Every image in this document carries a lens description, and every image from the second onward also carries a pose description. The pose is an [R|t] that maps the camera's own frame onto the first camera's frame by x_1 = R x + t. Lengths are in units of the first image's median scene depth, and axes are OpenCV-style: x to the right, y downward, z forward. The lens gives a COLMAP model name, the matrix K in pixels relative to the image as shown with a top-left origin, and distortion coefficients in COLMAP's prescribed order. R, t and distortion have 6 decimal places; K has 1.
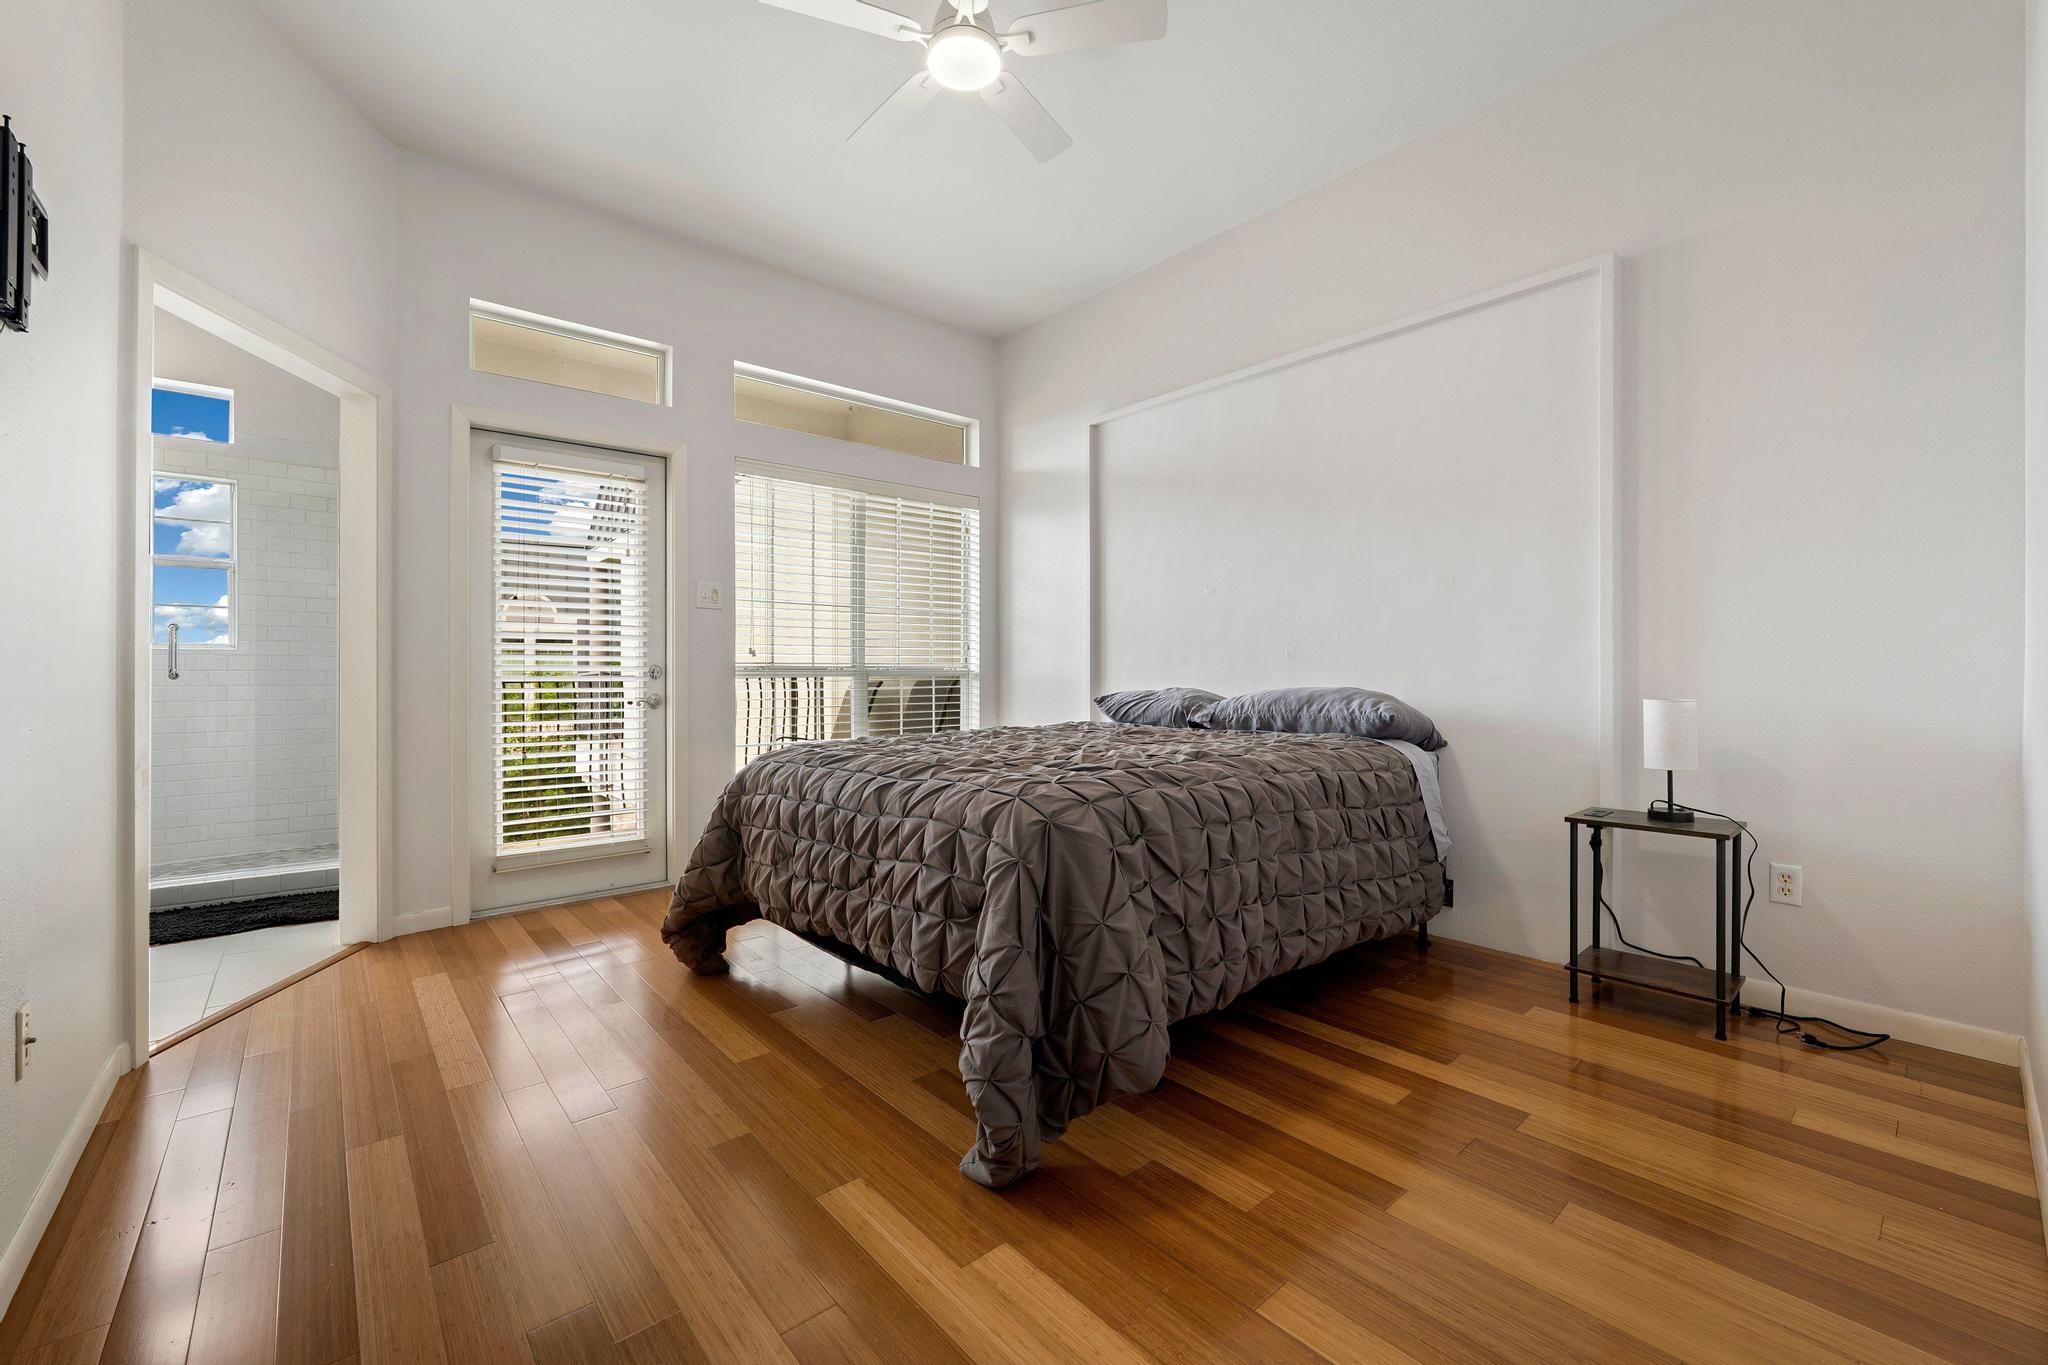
lens RADIAL K [[833.6, 0, 1023.7], [0, 833.6, 675.5], [0, 0, 1]] dist [-0.003440, -0.000080]
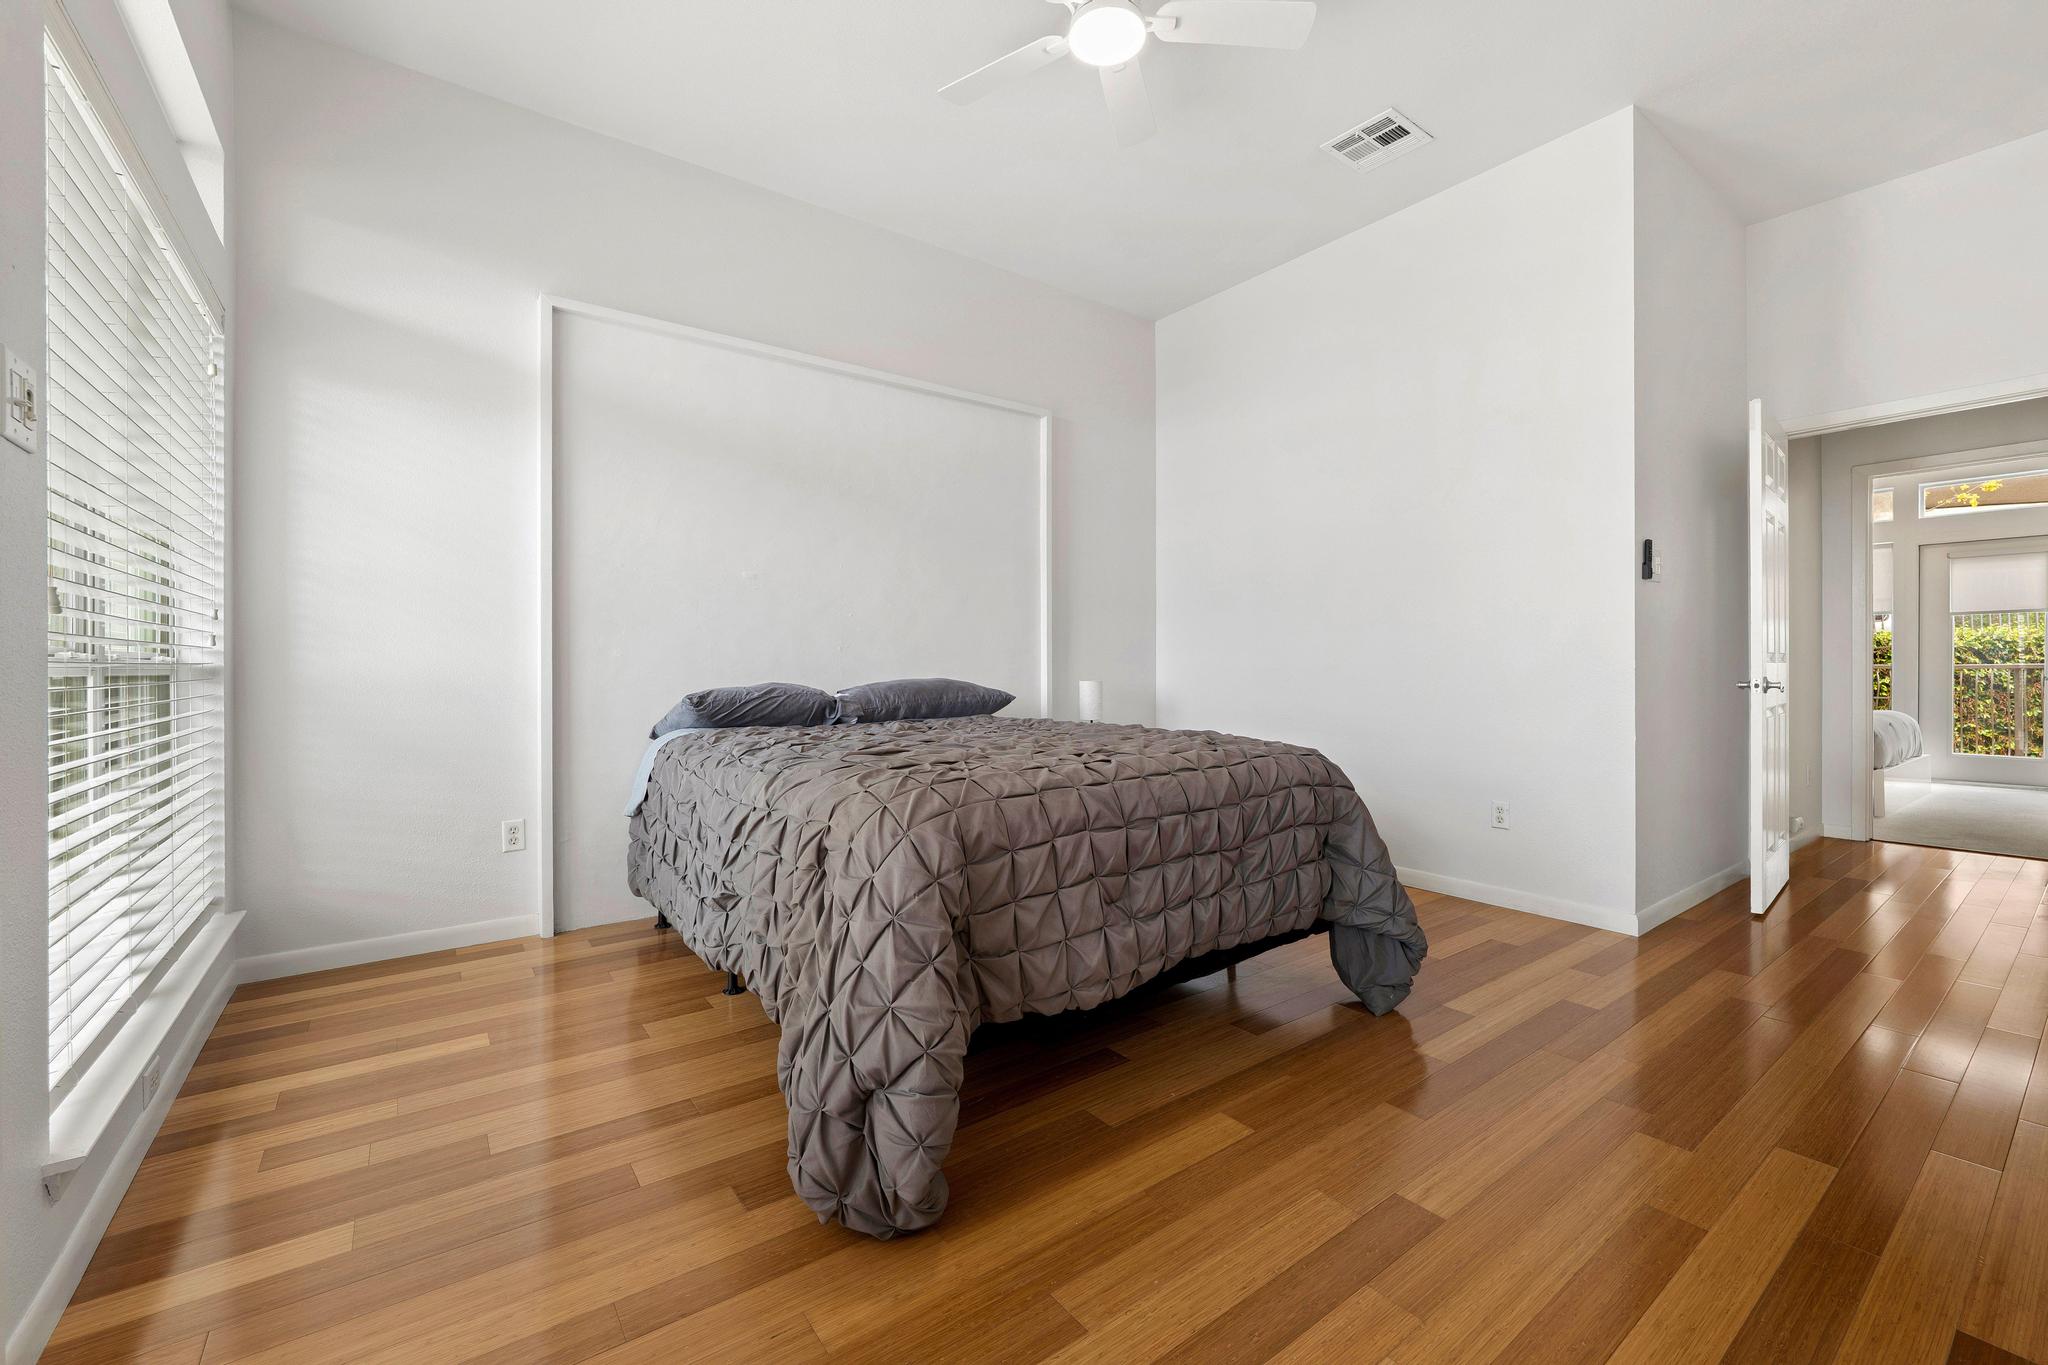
lens RADIAL K [[833.6, 0, 1024.0], [0, 833.6, 672.5], [0, 0, 1]] dist [-0.003440, -0.000080]
pose [[0.075991, -0.005063, 0.997096, -1.152013], [0.005579, 0.999974, 0.004653, 0.001432], [-0.997093, 0.005209, 0.076018, 1.125097]]
